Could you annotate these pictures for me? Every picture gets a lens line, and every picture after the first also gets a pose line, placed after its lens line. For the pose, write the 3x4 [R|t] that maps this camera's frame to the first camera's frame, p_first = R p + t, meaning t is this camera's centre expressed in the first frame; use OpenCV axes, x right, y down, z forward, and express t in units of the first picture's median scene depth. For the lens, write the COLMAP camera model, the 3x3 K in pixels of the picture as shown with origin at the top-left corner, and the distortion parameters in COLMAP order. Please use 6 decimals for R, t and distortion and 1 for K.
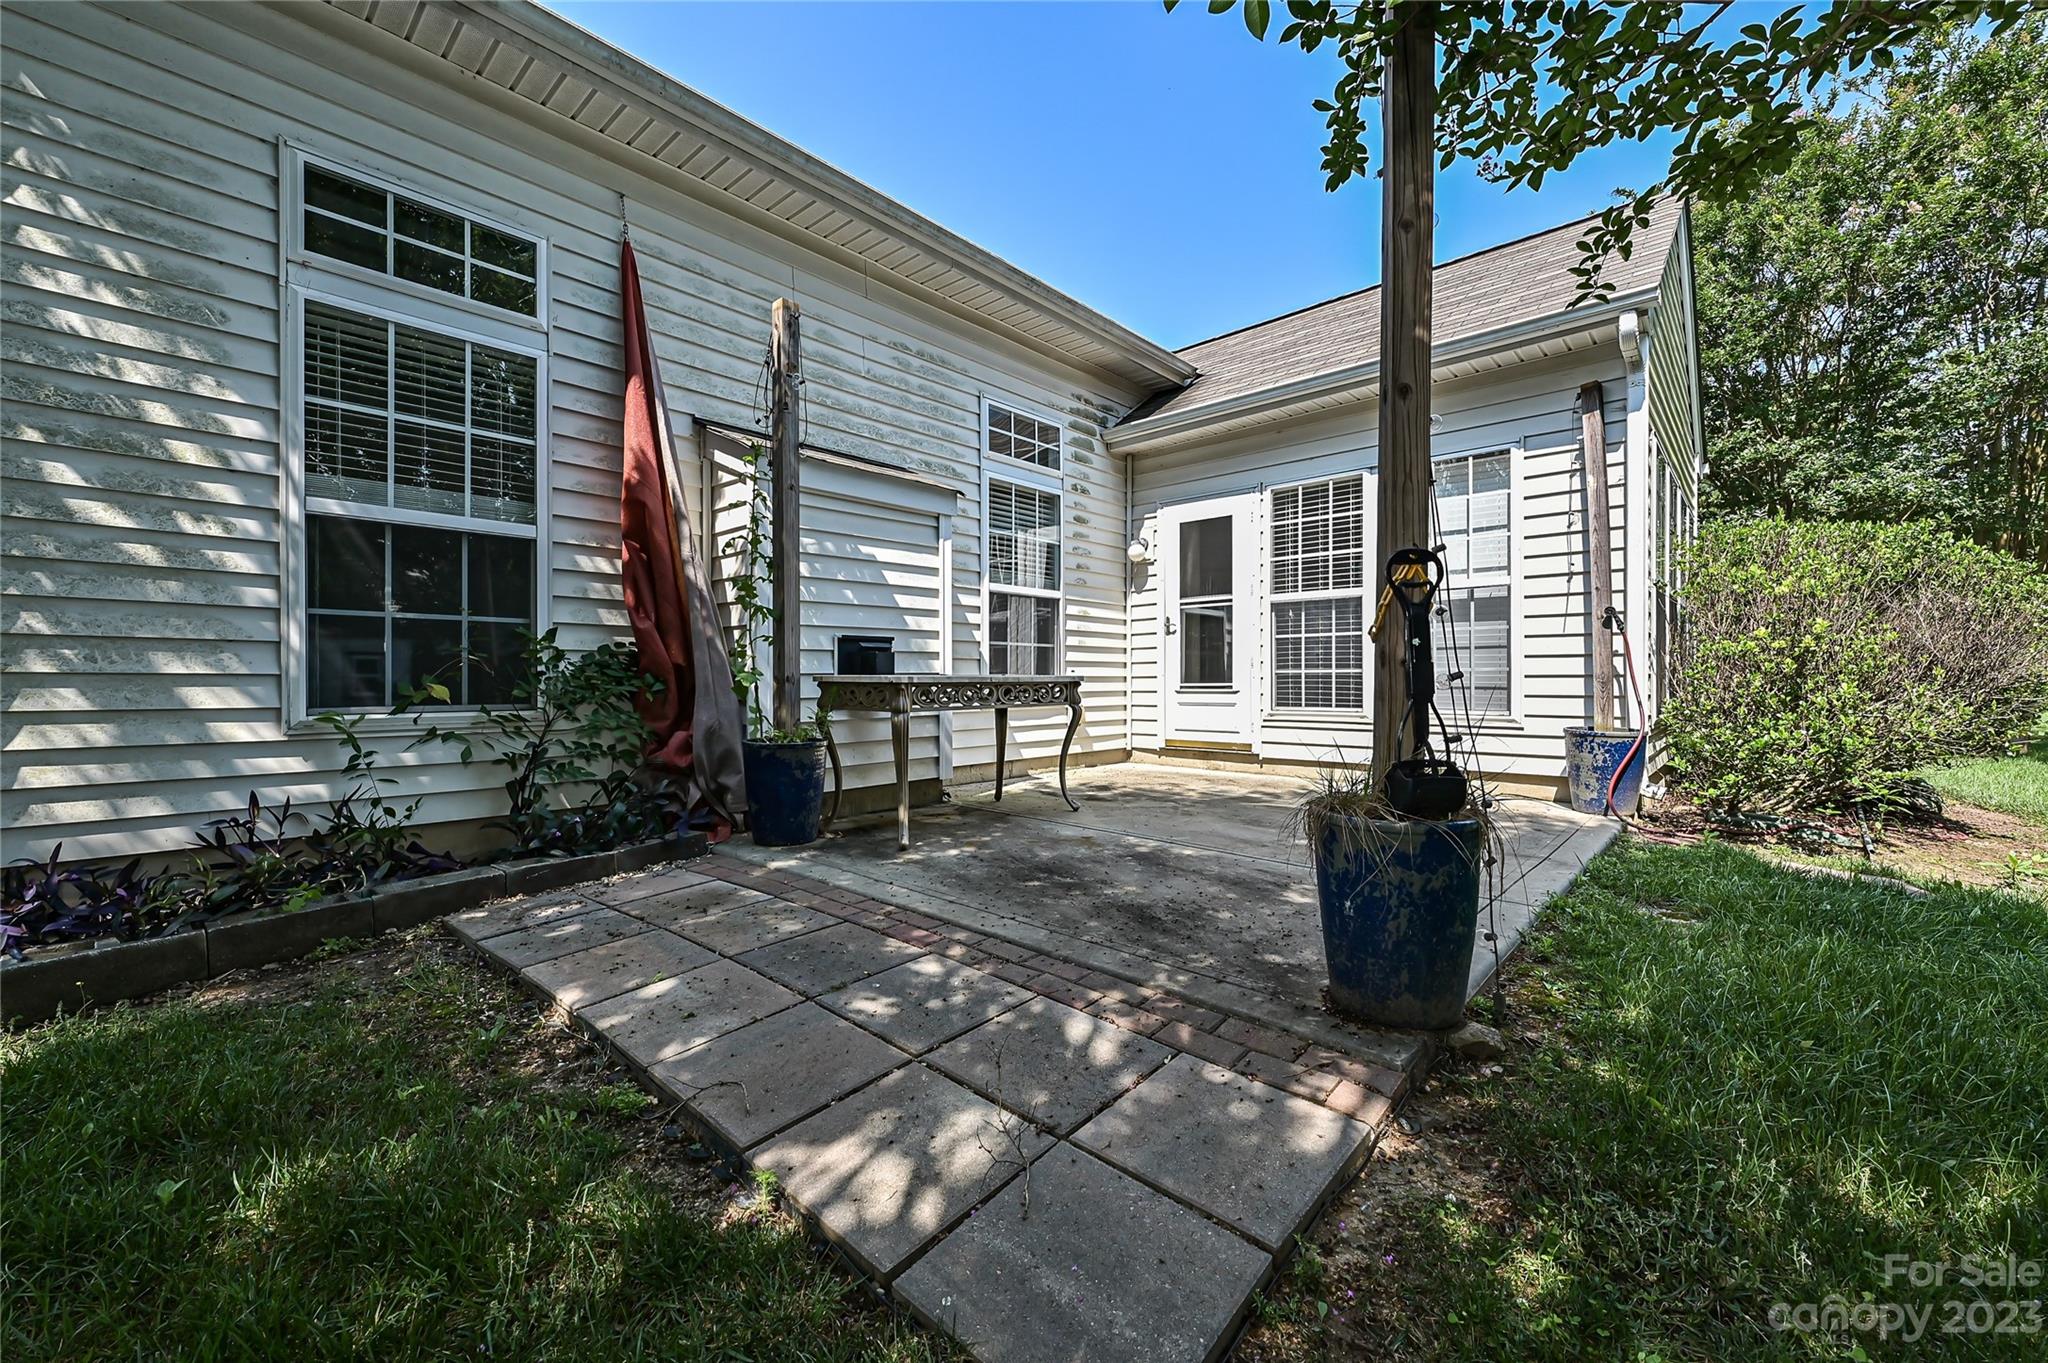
lens RADIAL K [[815.8, 0, 1017.8], [0, 815.8, 690.7], [0, 0, 1]] dist [0.000040, 0.000033]
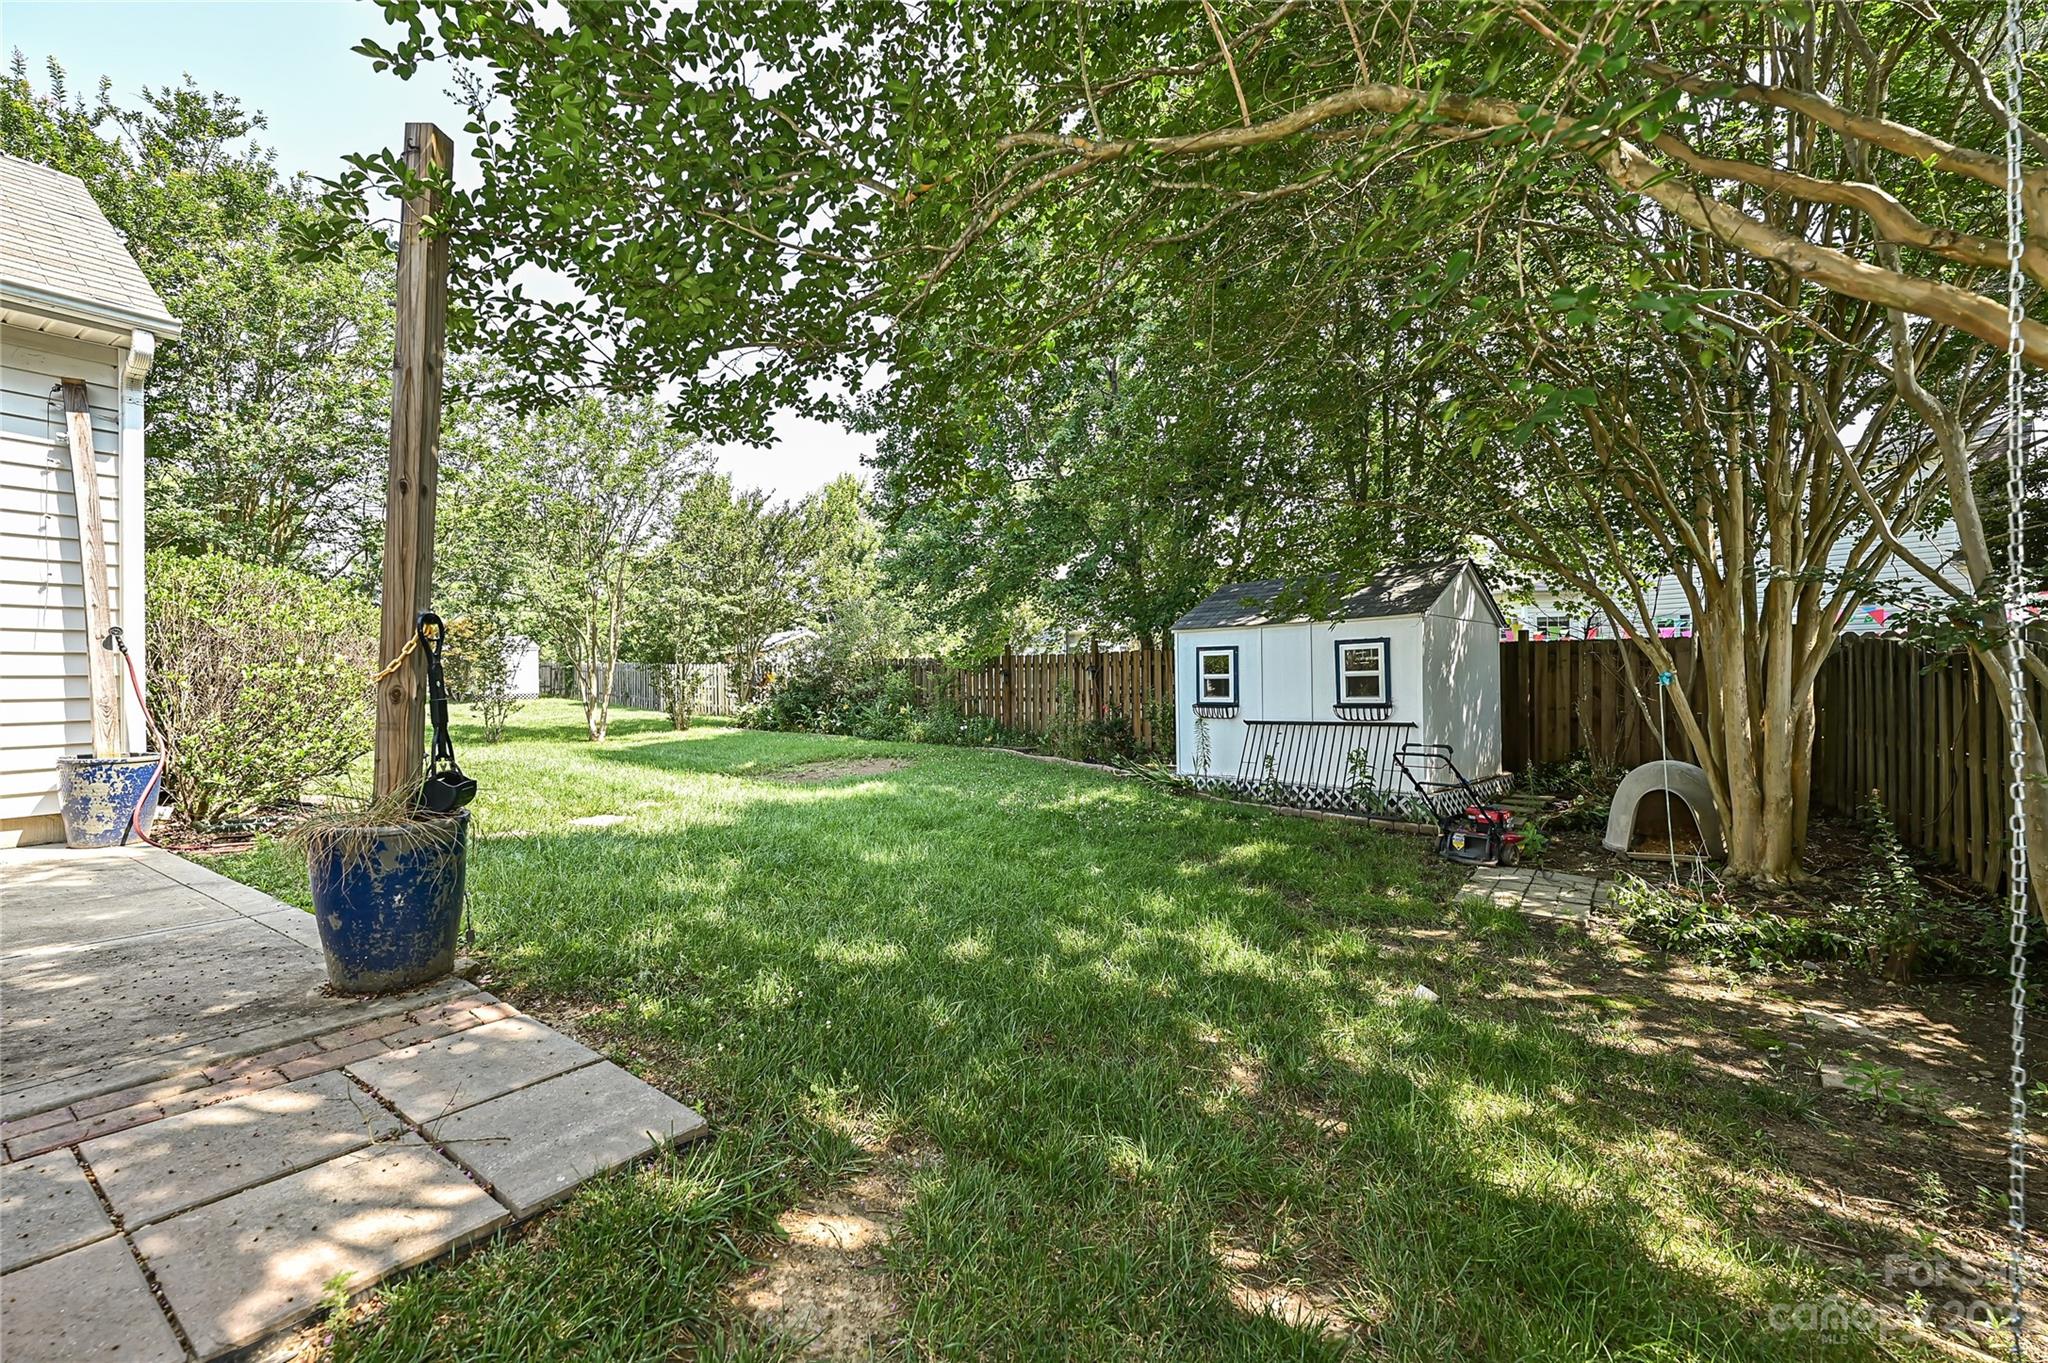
lens RADIAL K [[823.7, 0, 1021.2], [0, 823.7, 670.8], [0, 0, 1]] dist [-0.000231, 0.000032]
pose [[-0.157543, 0.010932, 0.987452, -1.069873], [0.024918, 0.999664, -0.007091, -0.049011], [-0.987198, 0.023488, -0.157763, 0.296316]]
